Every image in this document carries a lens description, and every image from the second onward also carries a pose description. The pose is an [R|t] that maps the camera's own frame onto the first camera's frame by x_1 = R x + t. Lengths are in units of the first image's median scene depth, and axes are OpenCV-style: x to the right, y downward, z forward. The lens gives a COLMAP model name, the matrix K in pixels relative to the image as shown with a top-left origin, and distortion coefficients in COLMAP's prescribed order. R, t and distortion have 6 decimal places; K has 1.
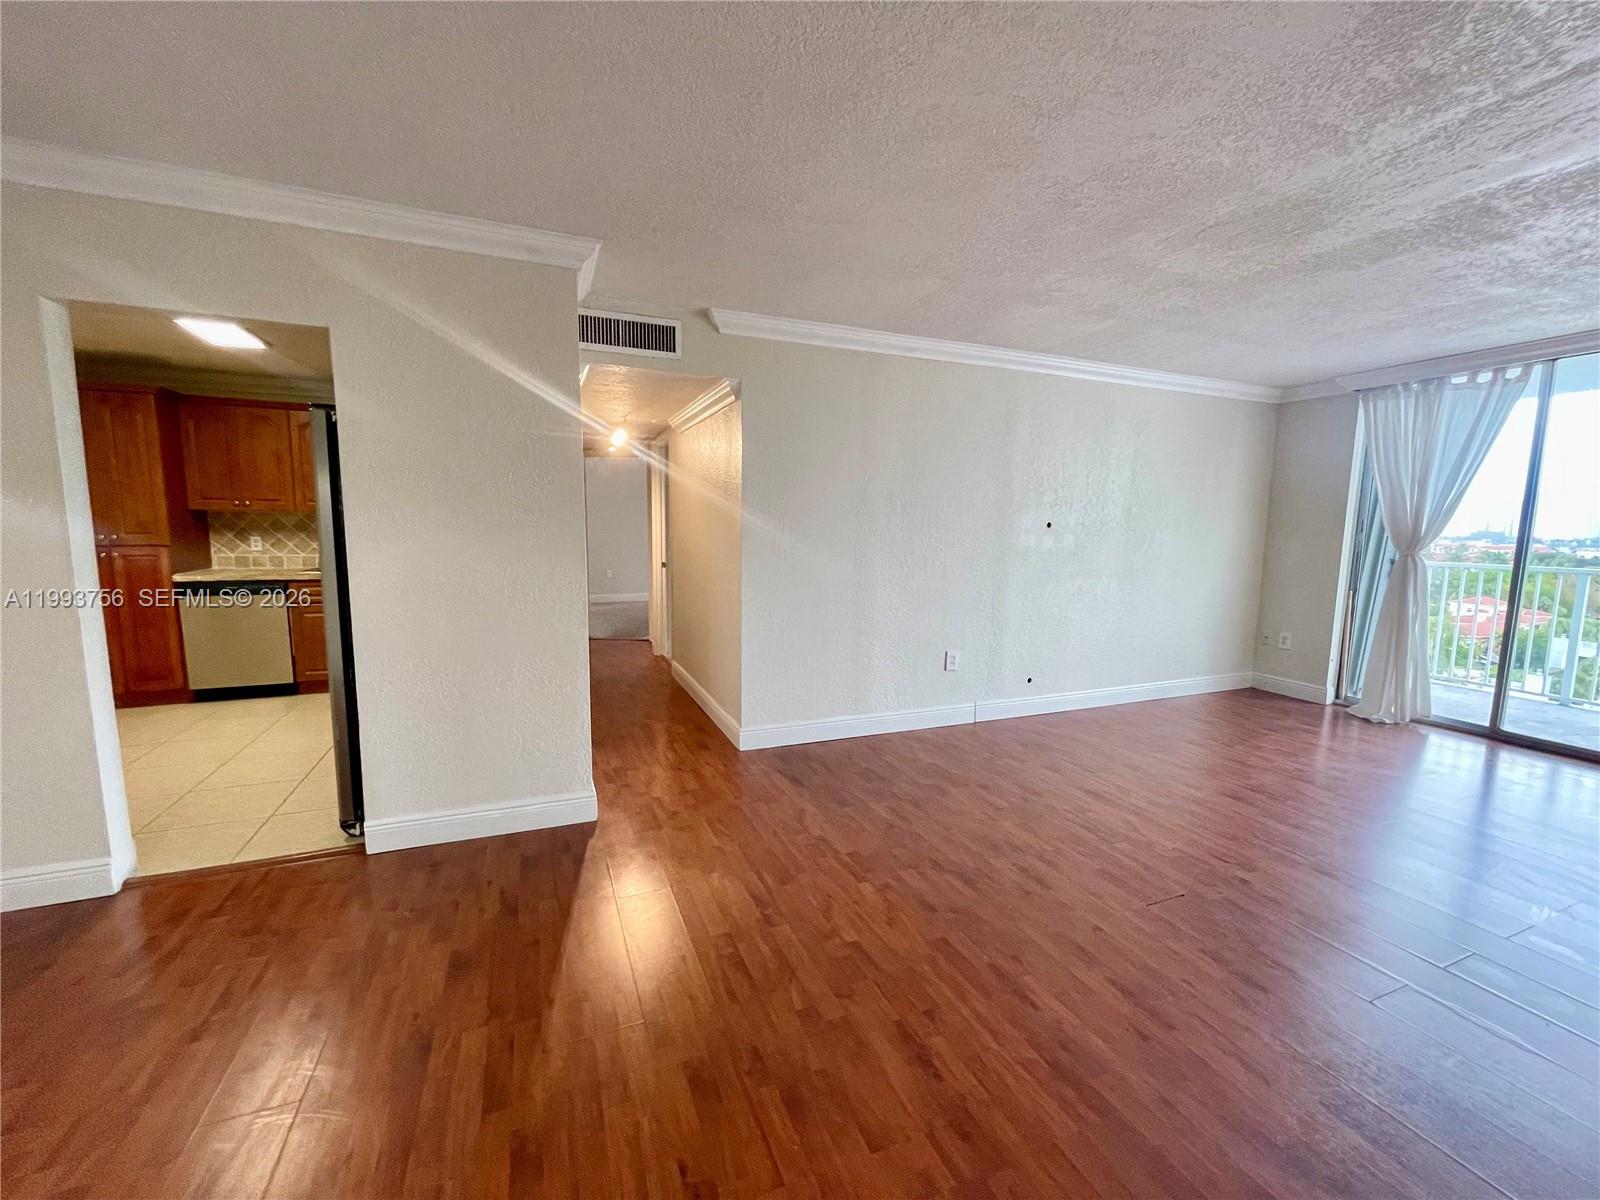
lens RADIAL K [[645.9, 0, 808.3], [0, 645.9, 603.4], [0, 0, 1]] dist [-0.001373, 0.001241]
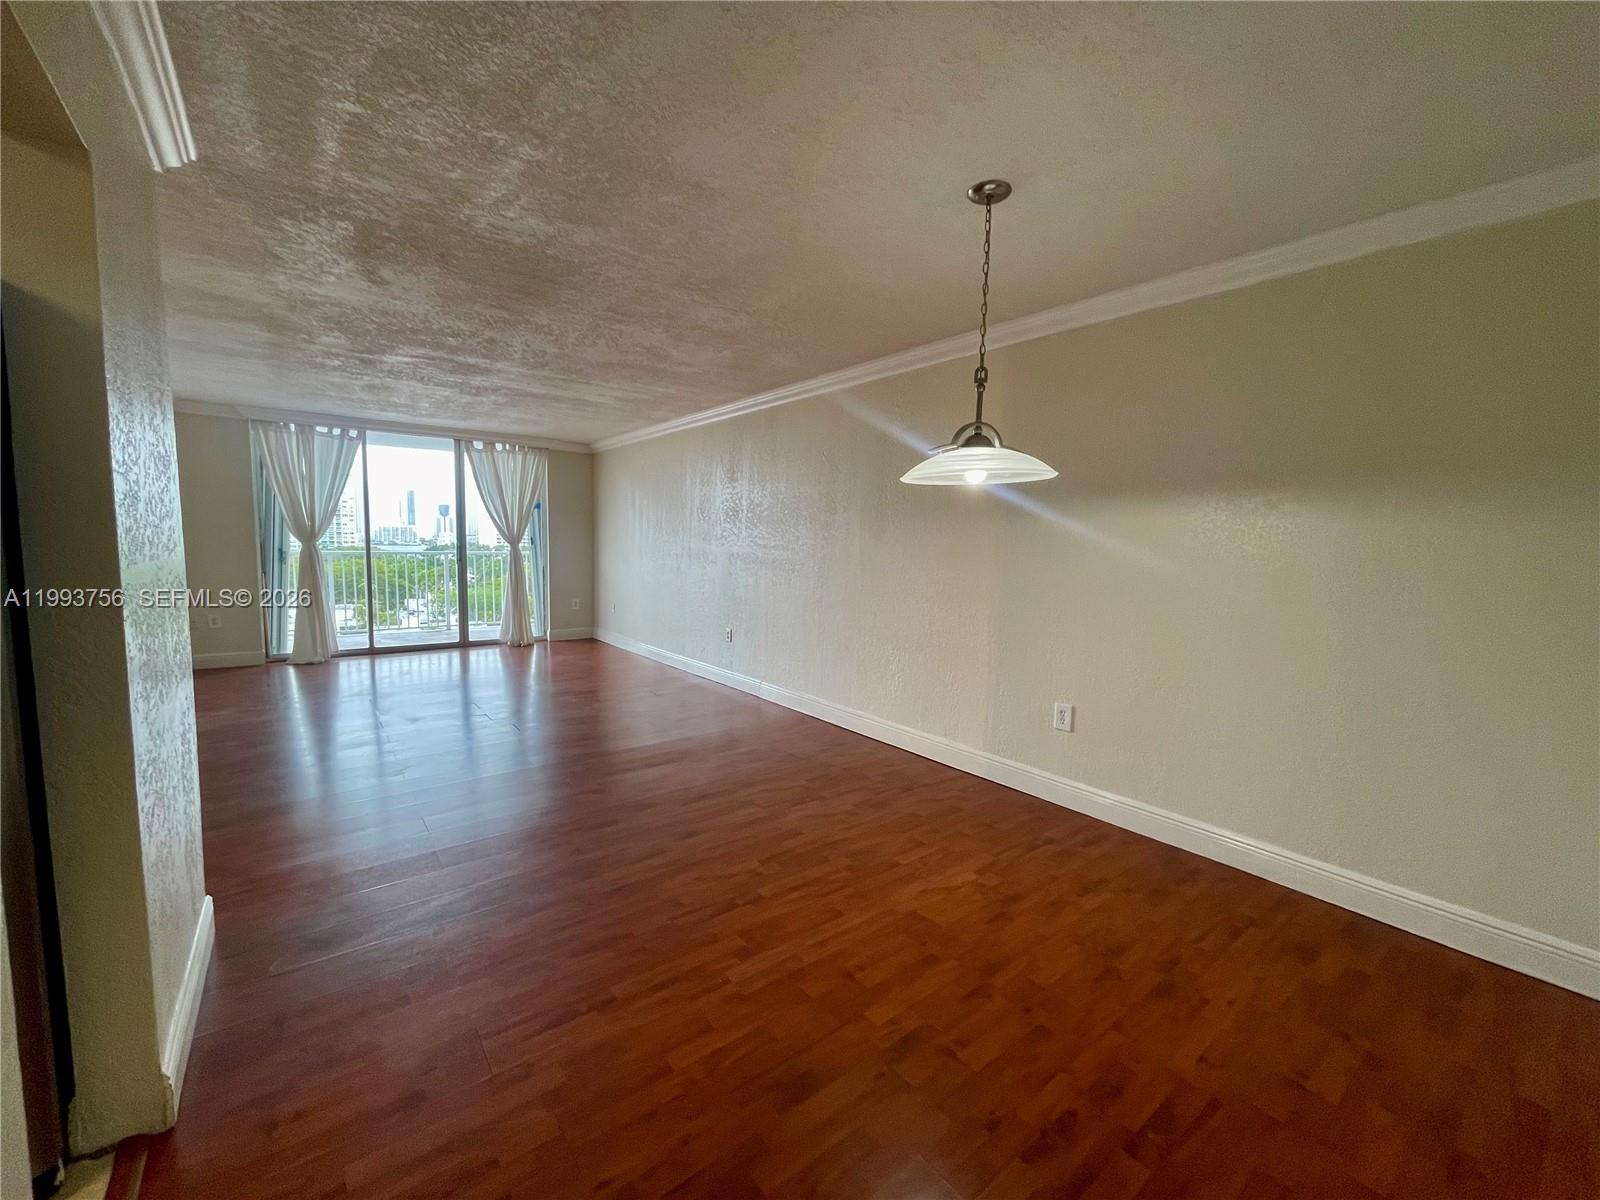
lens RADIAL K [[645.9, 0, 800.2], [0, 645.9, 606.6], [0, 0, 1]] dist [-0.001373, 0.001241]
pose [[-0.262654, -0.117187, 0.957748, -0.786963], [0.095651, 0.984546, 0.146697, -0.047291], [-0.960137, 0.130140, -0.247385, 0.334868]]
